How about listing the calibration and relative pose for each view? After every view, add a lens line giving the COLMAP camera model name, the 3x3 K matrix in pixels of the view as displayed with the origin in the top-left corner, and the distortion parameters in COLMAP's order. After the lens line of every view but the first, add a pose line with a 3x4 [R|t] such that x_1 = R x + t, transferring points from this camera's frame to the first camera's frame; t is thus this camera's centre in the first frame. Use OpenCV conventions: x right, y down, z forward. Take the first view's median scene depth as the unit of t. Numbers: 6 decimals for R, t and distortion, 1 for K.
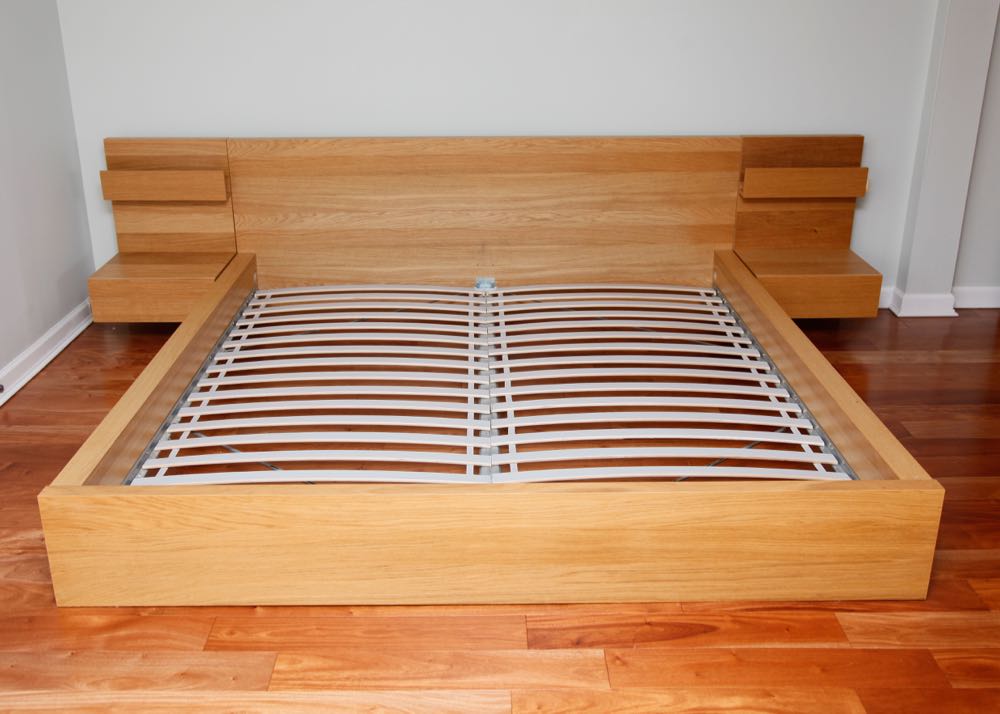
lens RADIAL K [[1127.9, 0, 494.9], [0, 1127.9, 422.4], [0, 0, 1]] dist [-0.062600, -0.003218]
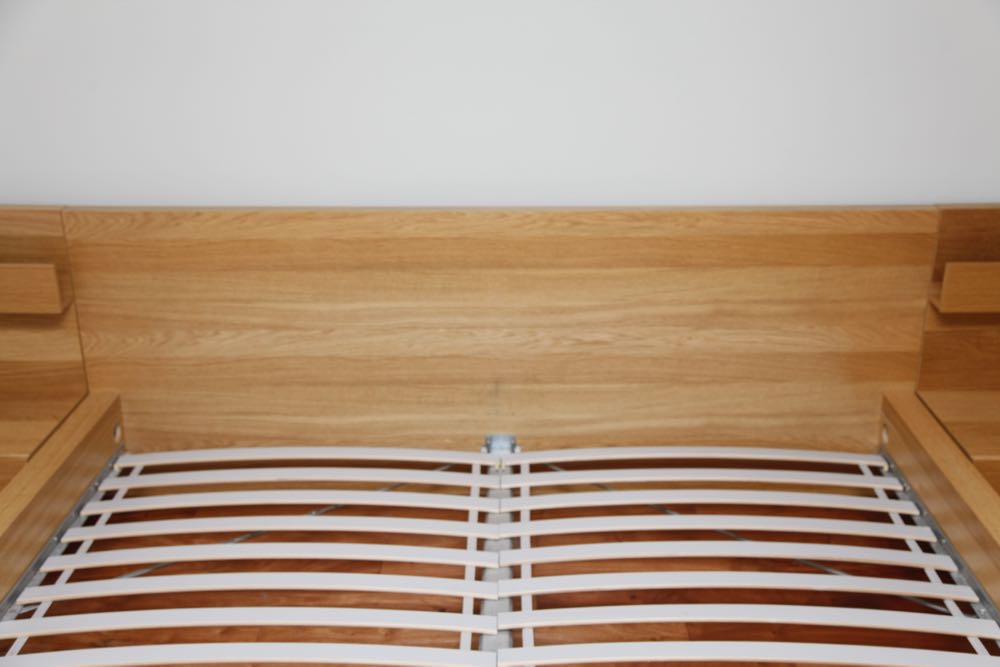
lens RADIAL K [[1107.0, 0, 500.0], [0, 1107.0, 333.5], [0, 0, 1]] dist [0.065888, -0.029513]
pose [[0.999993, -0.000950, 0.003564, -0.010936], [0.001086, 0.999259, -0.038468, -0.162422], [-0.003525, 0.038472, 0.999253, 0.406757]]
